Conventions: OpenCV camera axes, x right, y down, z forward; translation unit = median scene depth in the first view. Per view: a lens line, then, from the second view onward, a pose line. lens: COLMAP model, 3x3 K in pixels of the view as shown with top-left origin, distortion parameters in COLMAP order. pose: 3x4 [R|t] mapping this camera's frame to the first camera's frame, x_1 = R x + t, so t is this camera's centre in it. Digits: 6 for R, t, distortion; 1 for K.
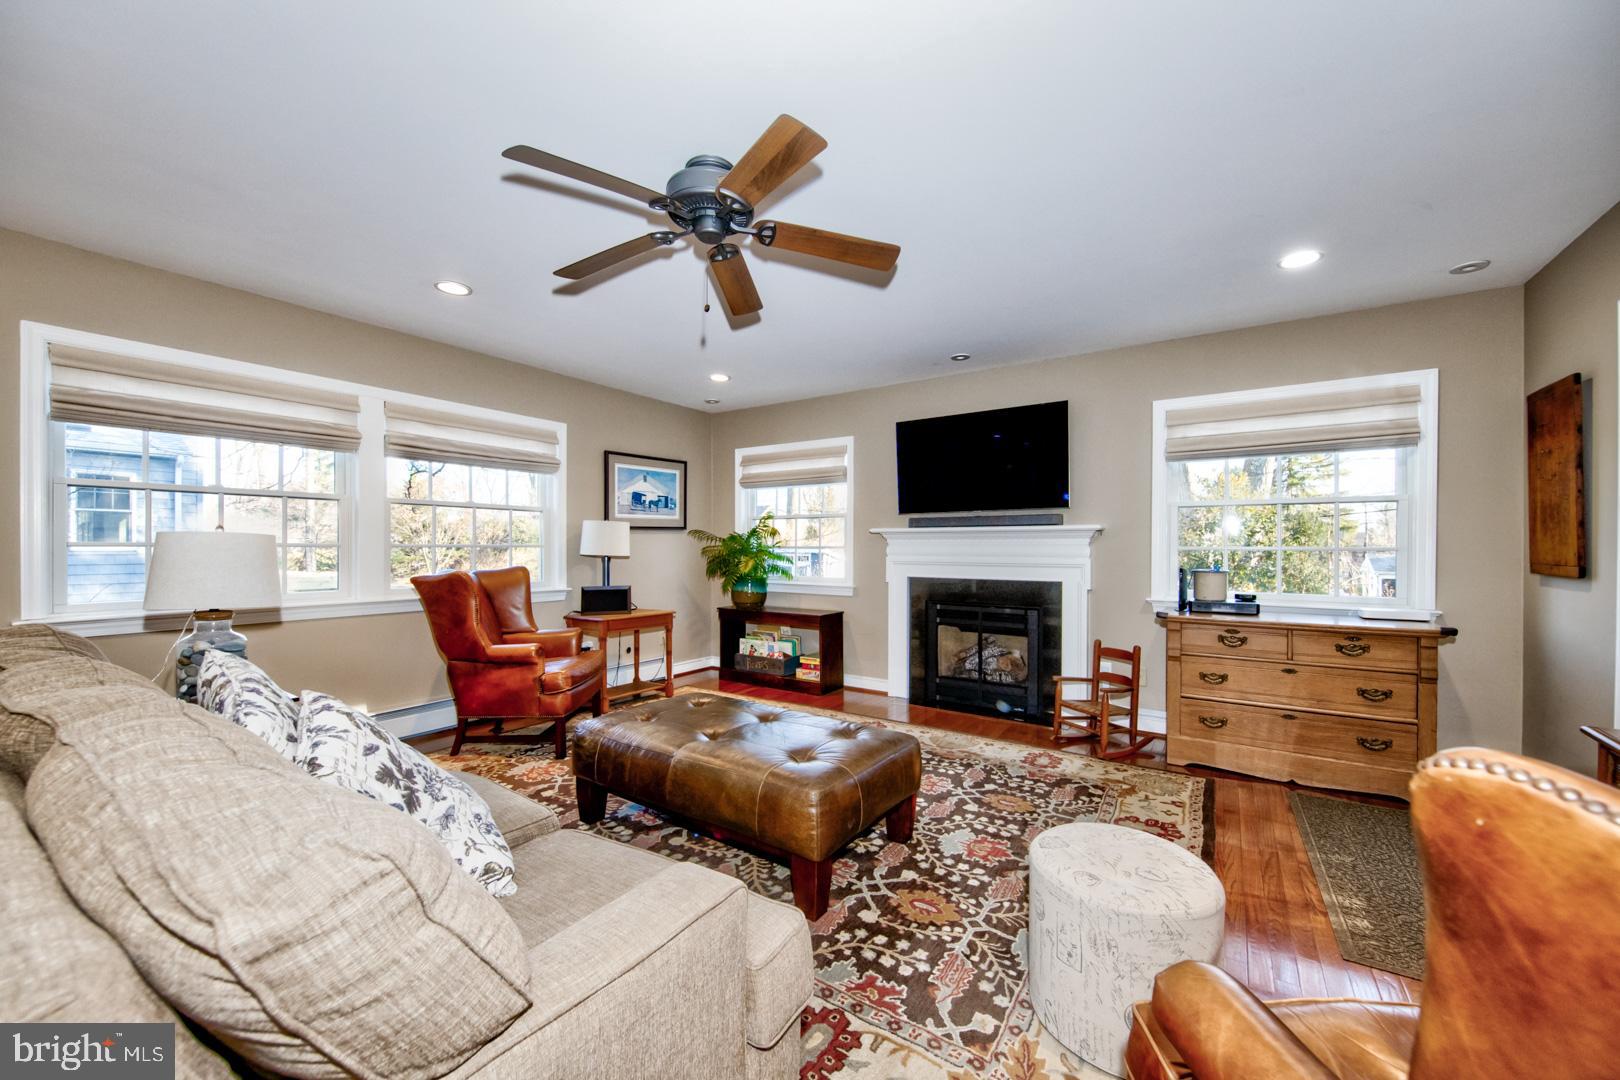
lens RADIAL K [[614.7, 0, 803.6], [0, 614.7, 540.1], [0, 0, 1]] dist [0.003110, 0.000068]
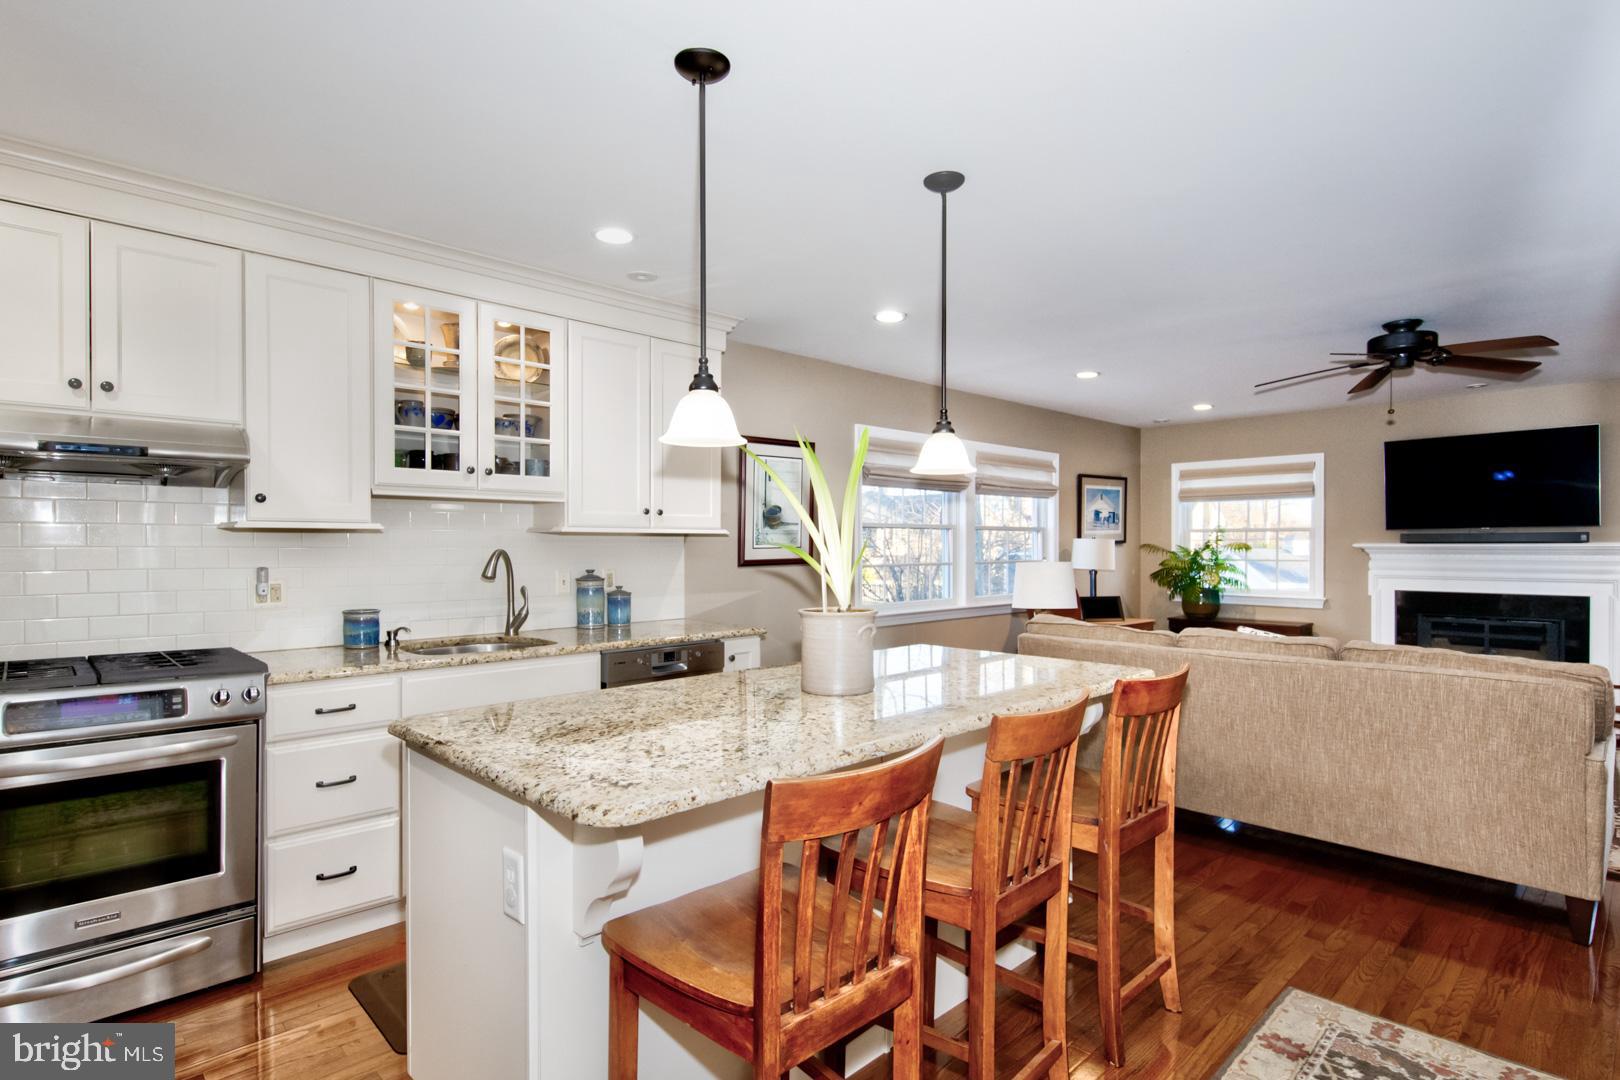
lens RADIAL K [[798.8, 0, 814.5], [0, 798.8, 551.0], [0, 0, 1]] dist [-0.003656, -0.000480]
pose [[0.974287, -0.003570, -0.225284, -0.483593], [0.007666, 0.999821, 0.017309, -0.037510], [0.225182, -0.018591, 0.974139, -0.529726]]
